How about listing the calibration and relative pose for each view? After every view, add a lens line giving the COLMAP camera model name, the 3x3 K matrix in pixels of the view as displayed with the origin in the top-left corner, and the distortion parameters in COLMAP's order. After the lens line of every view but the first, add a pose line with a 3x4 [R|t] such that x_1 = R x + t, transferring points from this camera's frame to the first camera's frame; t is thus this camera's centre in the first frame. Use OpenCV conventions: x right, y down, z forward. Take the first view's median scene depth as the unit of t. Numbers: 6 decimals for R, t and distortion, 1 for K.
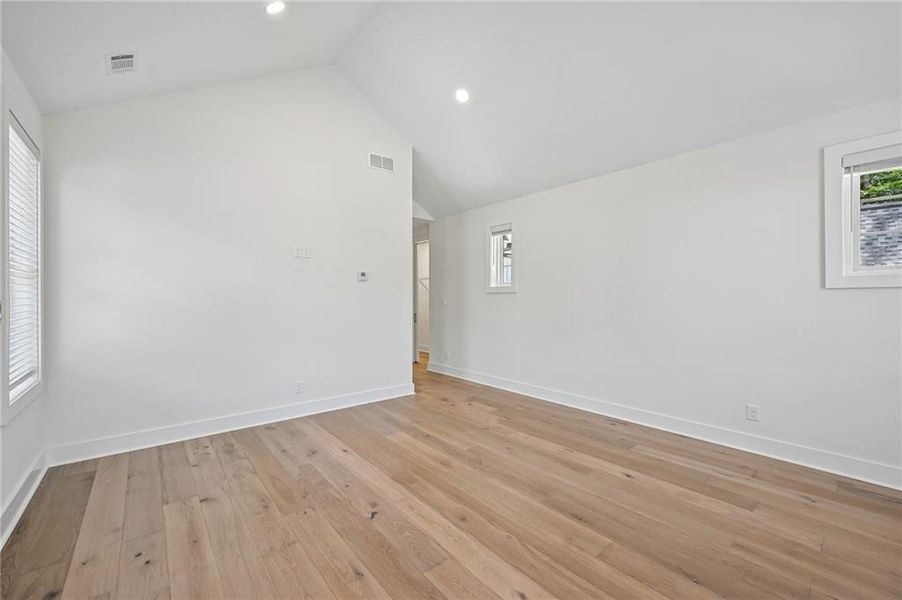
lens RADIAL K [[360.0, 0, 451.1], [0, 360.0, 297.8], [0, 0, 1]] dist [-0.002088, -0.000076]
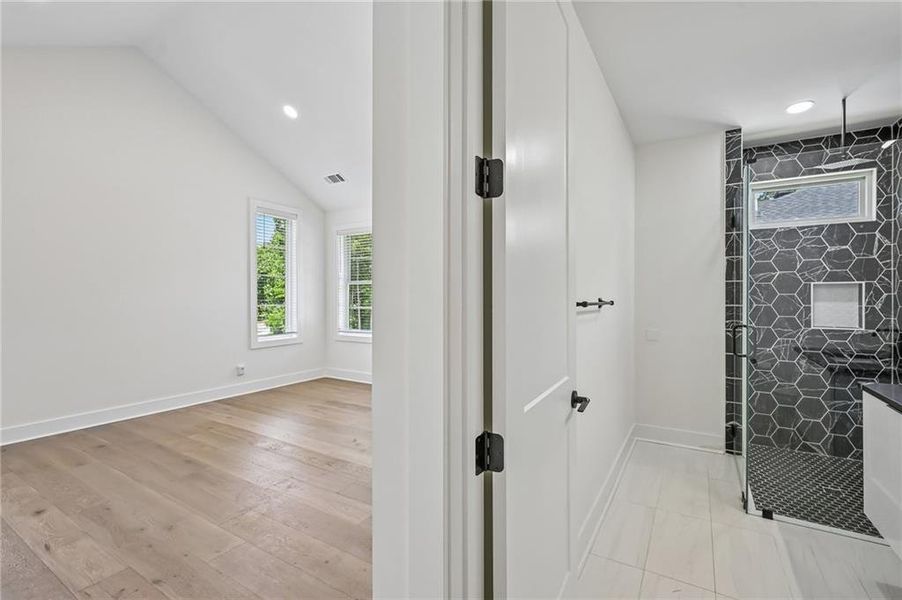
lens RADIAL K [[371.4, 0, 509.6], [0, 371.4, 302.9], [0, 0, 1]] dist [-0.002006, 0.000256]
pose [[-0.926676, 0.005528, -0.375820, -0.169896], [-0.000037, 0.999890, 0.014800, -0.000620], [0.375861, 0.013728, -0.926574, 1.928734]]
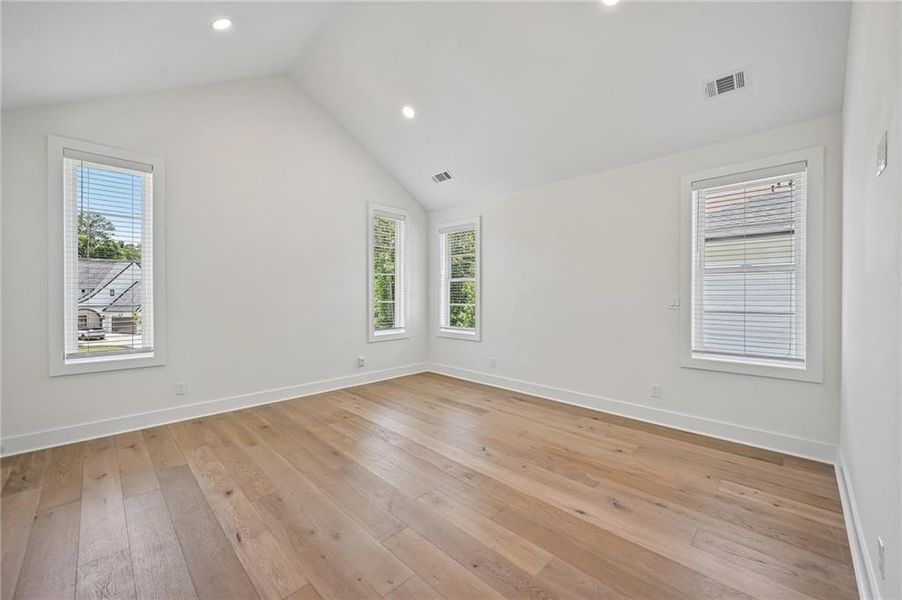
lens RADIAL K [[355.4, 0, 458.8], [0, 355.4, 299.1], [0, 0, 1]] dist [0.000356, 0.000044]
pose [[-0.996011, -0.000108, -0.089233, 0.004026], [-0.001103, 0.999938, 0.011107, 0.003104], [0.089226, 0.011161, -0.995949, 1.692529]]
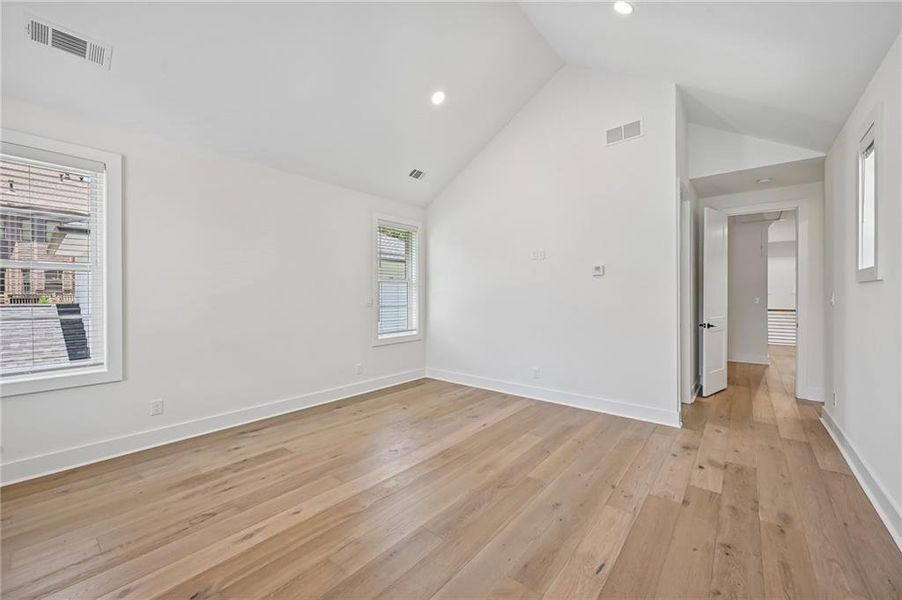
lens RADIAL K [[360.0, 0, 451.1], [0, 360.0, 297.8], [0, 0, 1]] dist [-0.002088, -0.000076]
pose [[0.177573, 0.004274, -0.984098, 0.856539], [0.003951, 0.999979, 0.005056, 0.003173], [0.984100, -0.004786, 0.177553, 0.697324]]
